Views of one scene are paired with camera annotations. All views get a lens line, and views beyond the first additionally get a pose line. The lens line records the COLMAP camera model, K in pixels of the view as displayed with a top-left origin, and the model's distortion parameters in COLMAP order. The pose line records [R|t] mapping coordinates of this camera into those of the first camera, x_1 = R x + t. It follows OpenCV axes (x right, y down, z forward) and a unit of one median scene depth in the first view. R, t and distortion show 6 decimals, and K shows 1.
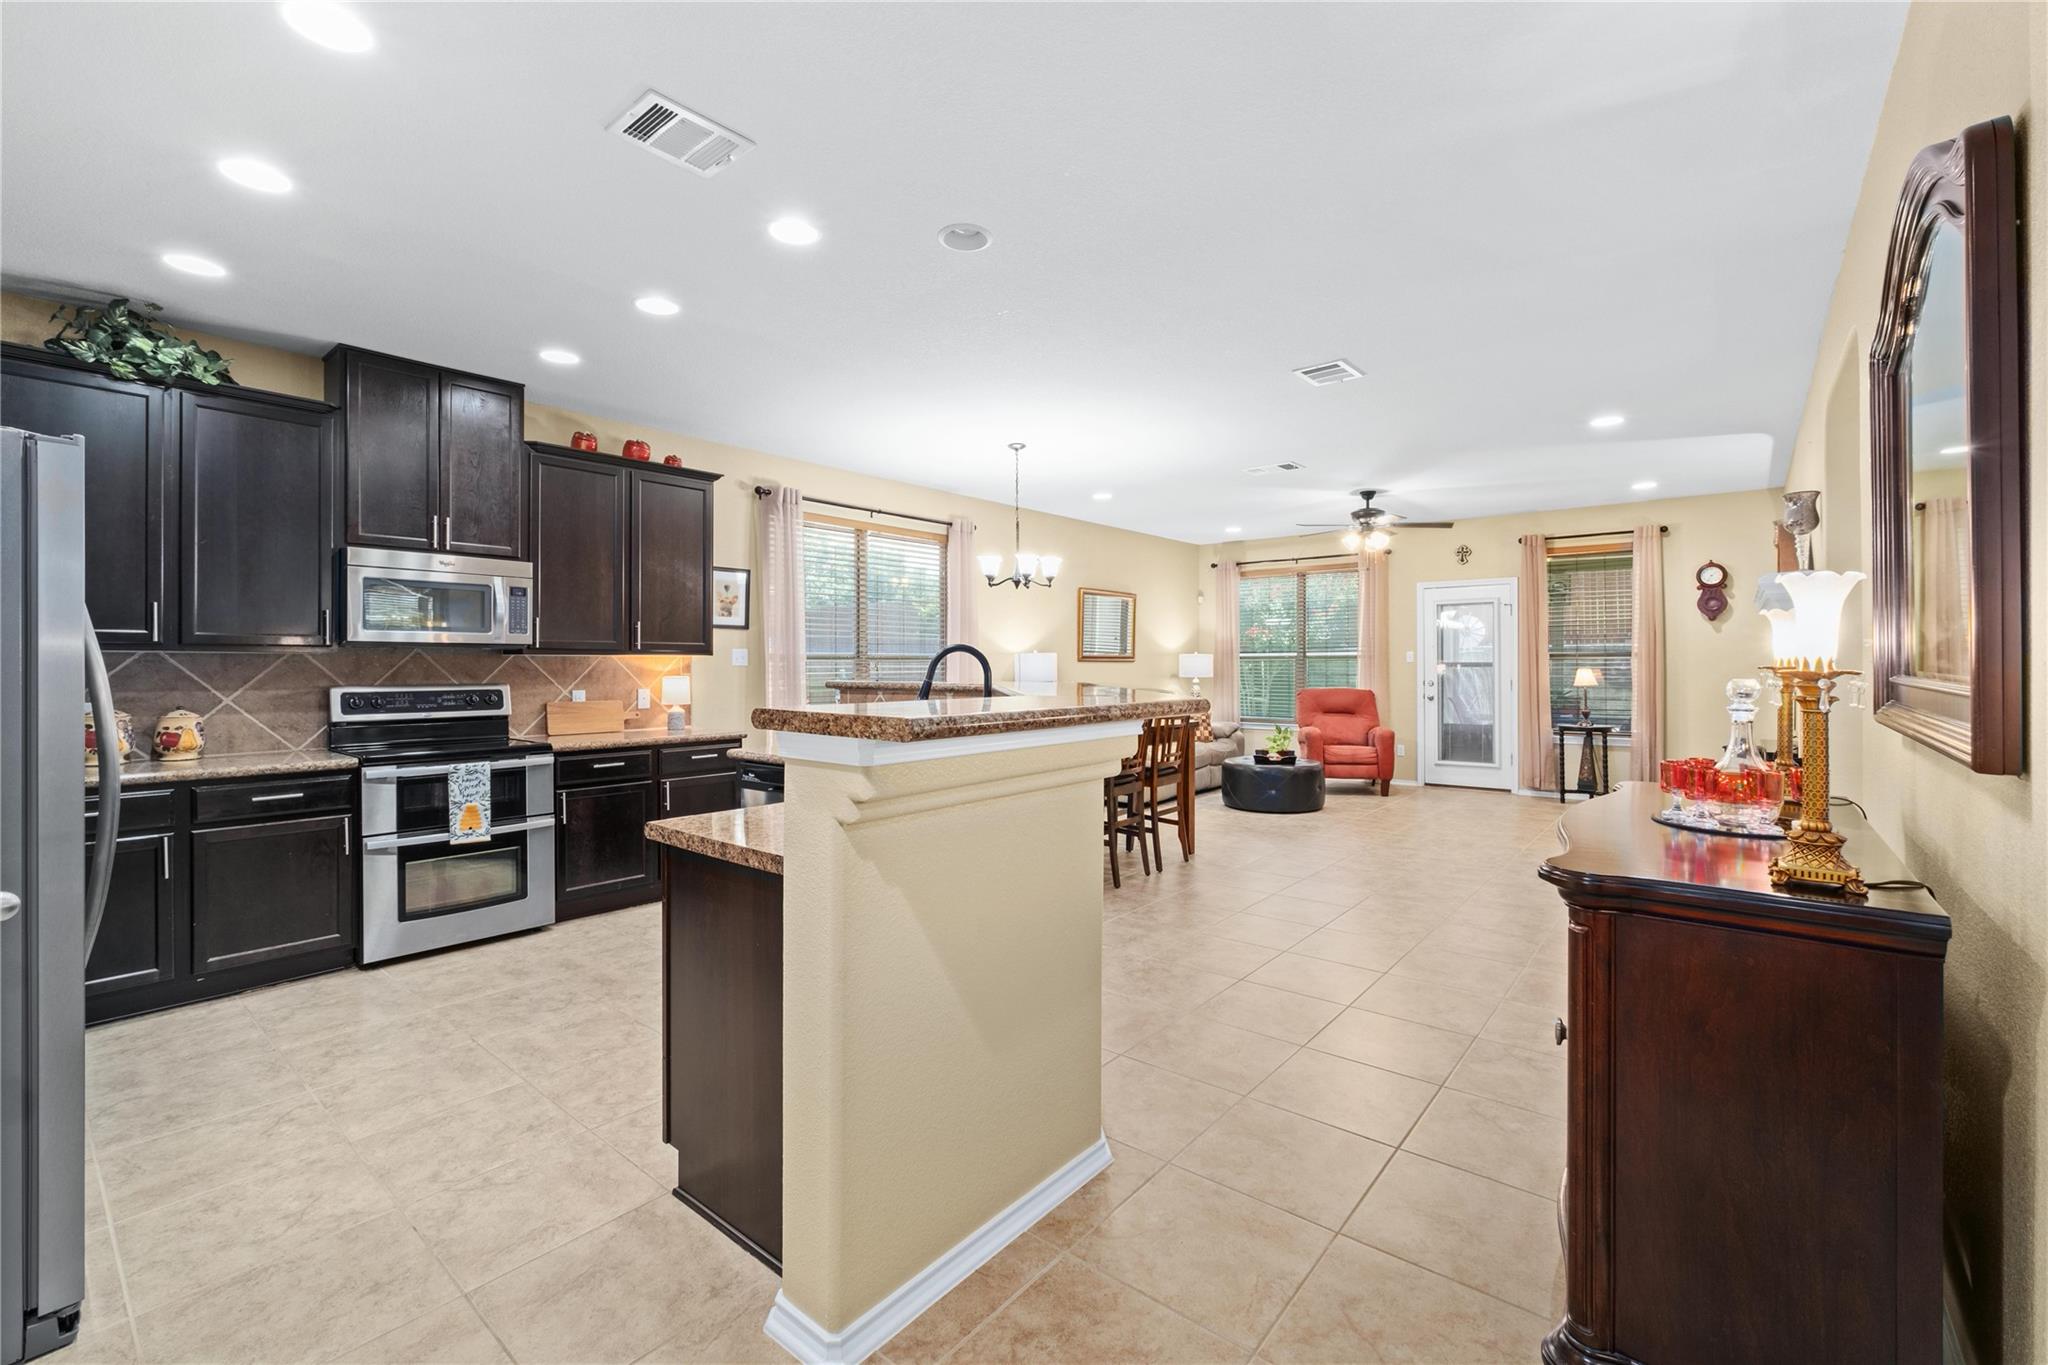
lens RADIAL K [[873.9, 0, 1024.6], [0, 873.9, 667.0], [0, 0, 1]] dist [-0.012532, 0.003605]
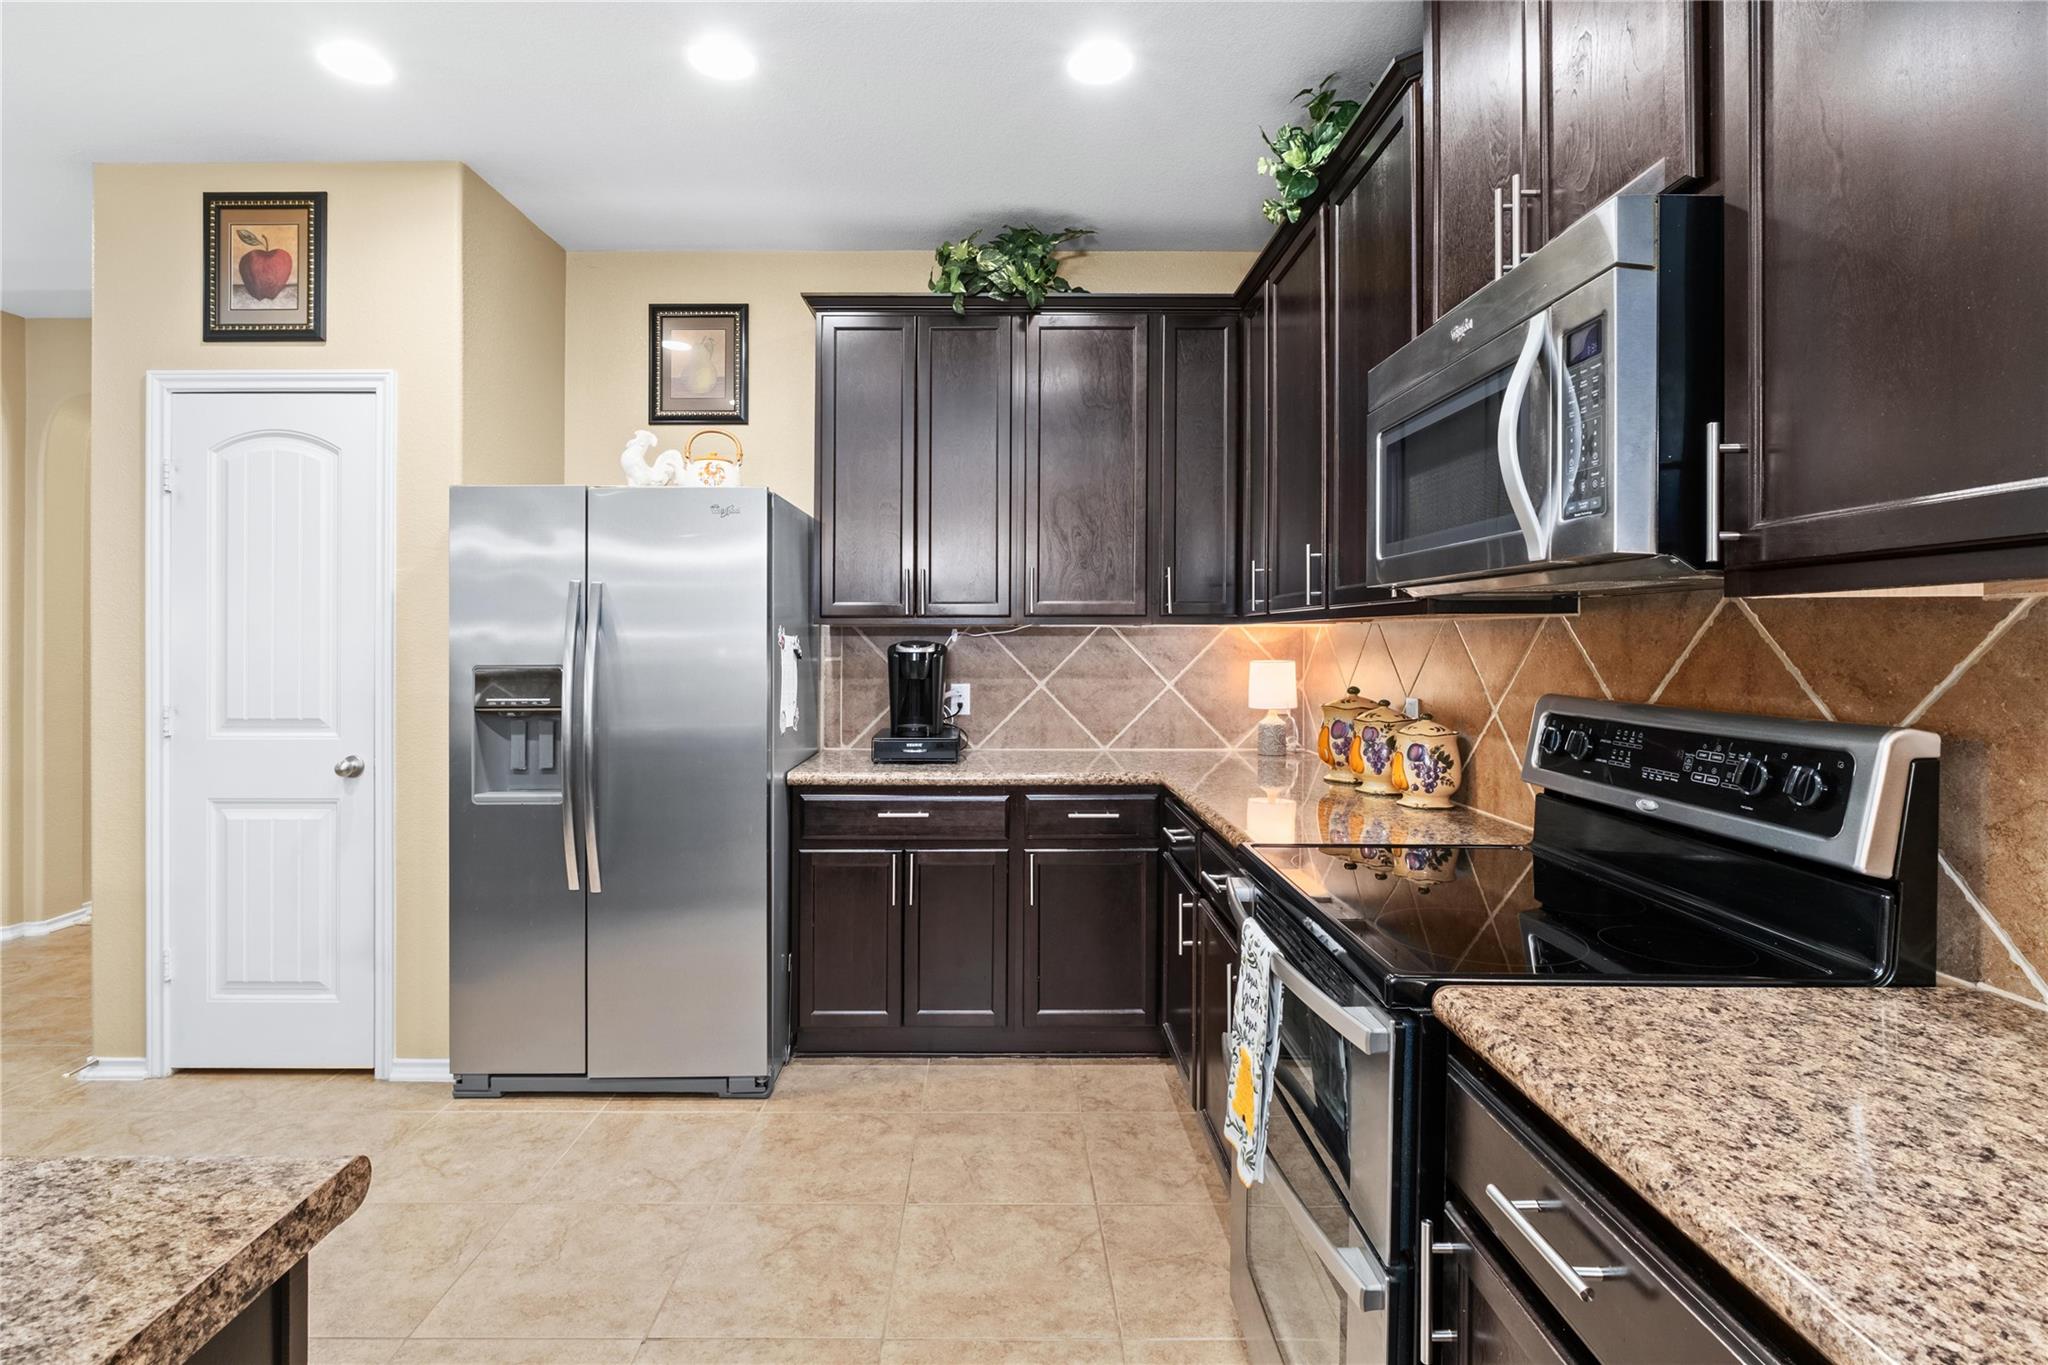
lens RADIAL K [[989.3, 0, 1003.1], [0, 989.3, 654.7], [0, 0, 1]] dist [-0.002764, -0.000382]
pose [[-0.765219, 0.011949, -0.643660, -0.214708], [0.002461, 0.999875, 0.015635, -0.003138], [0.643766, 0.010380, -0.765152, 0.842406]]
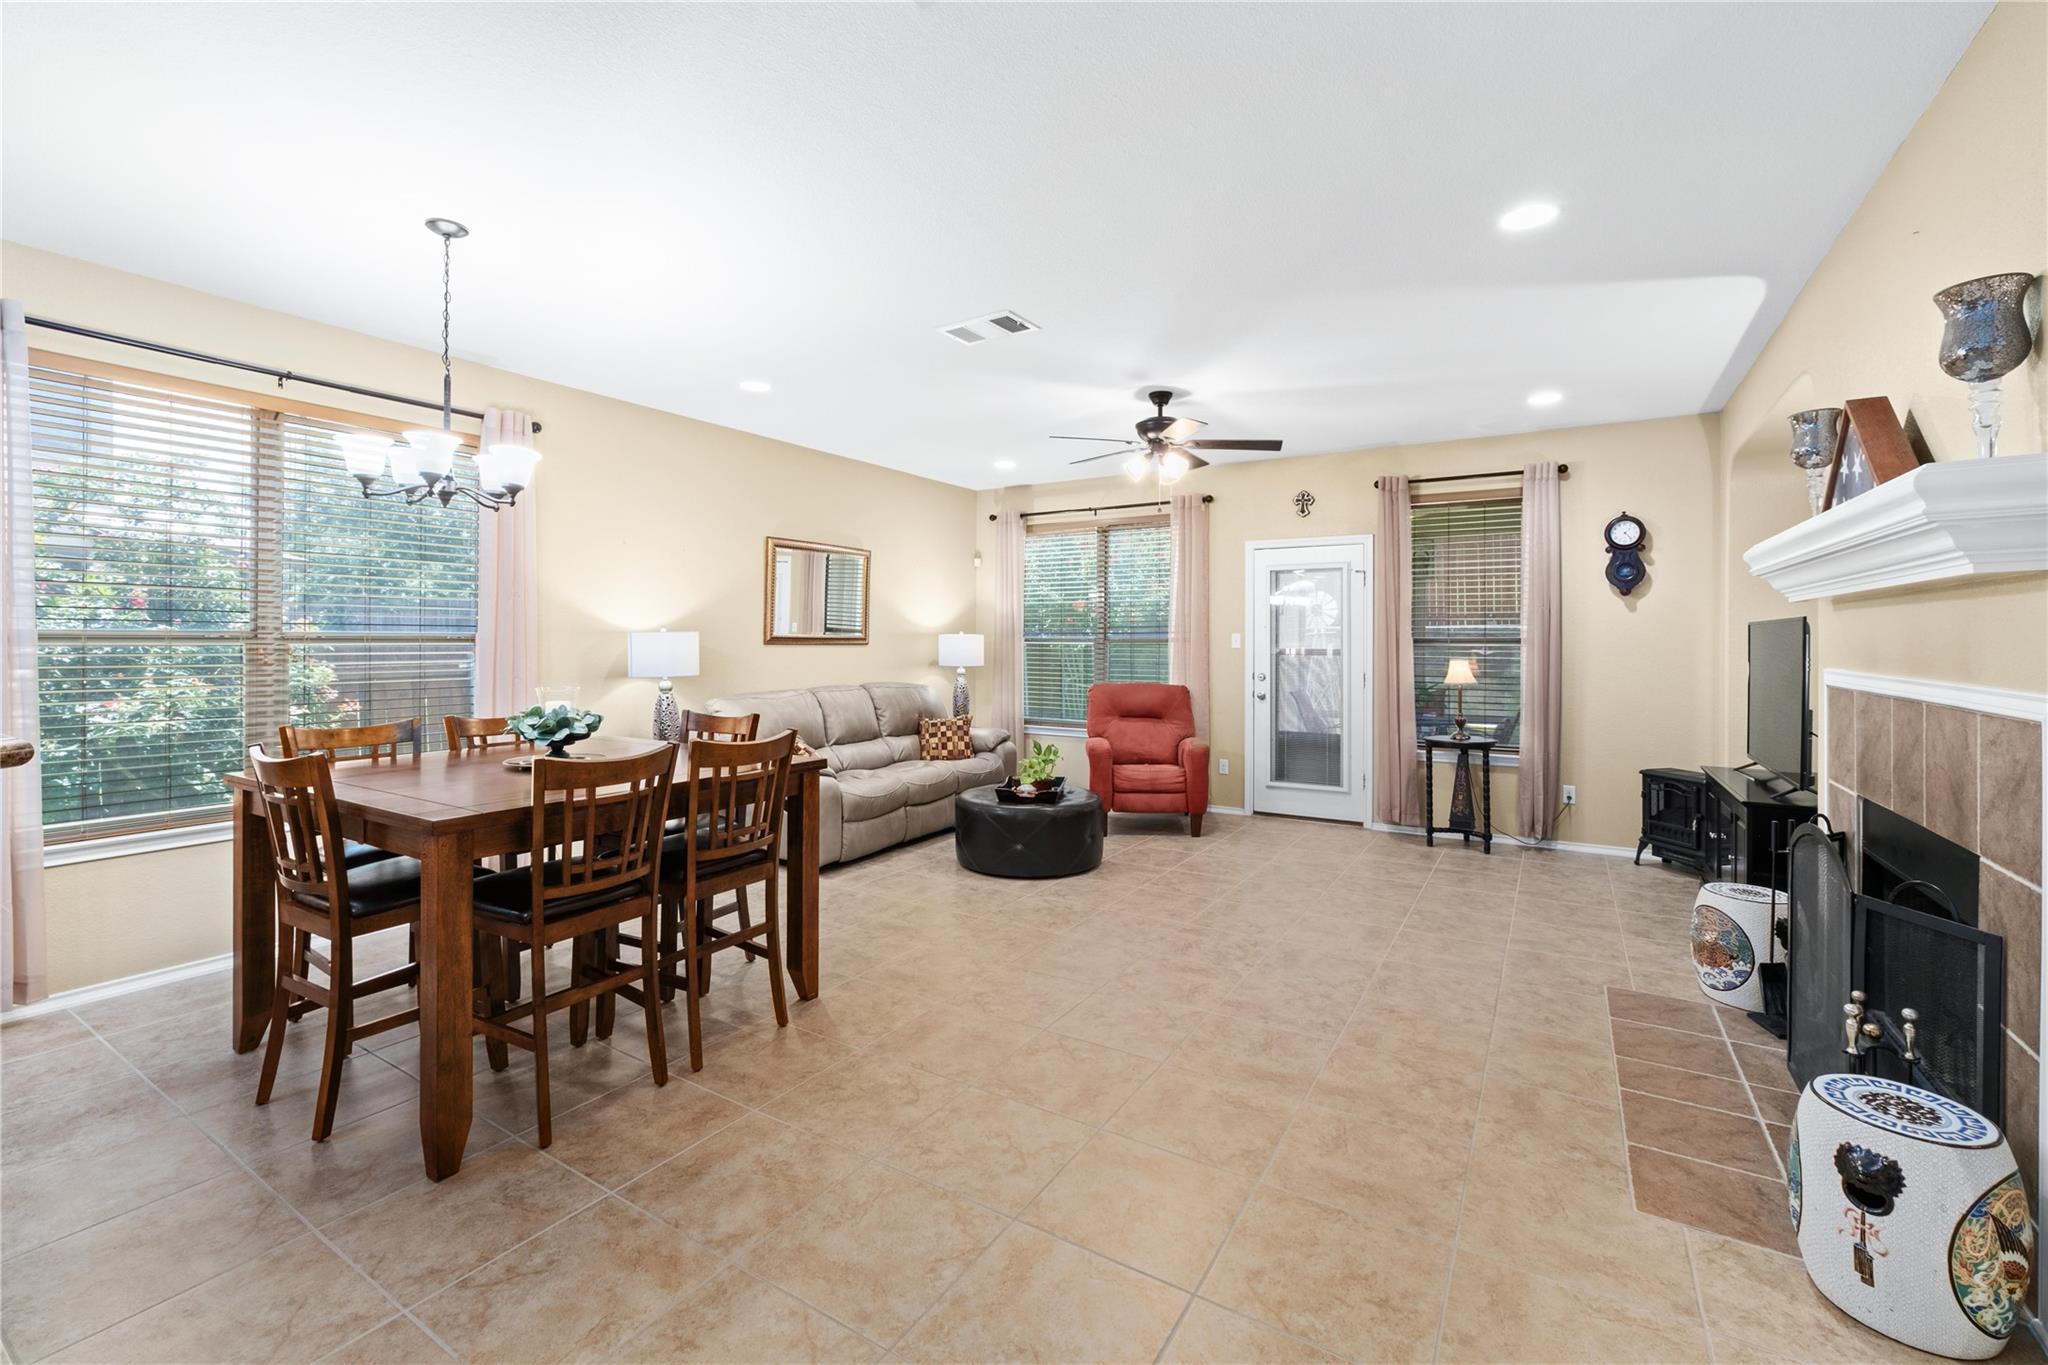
lens RADIAL K [[873.9, 0, 1014.7], [0, 873.9, 638.3], [0, 0, 1]] dist [-0.012532, 0.003605]
pose [[0.992117, 0.008358, 0.125033, 0.259668], [-0.007486, 0.999944, -0.007437, -0.011459], [-0.125088, 0.006443, 0.992125, 0.457017]]
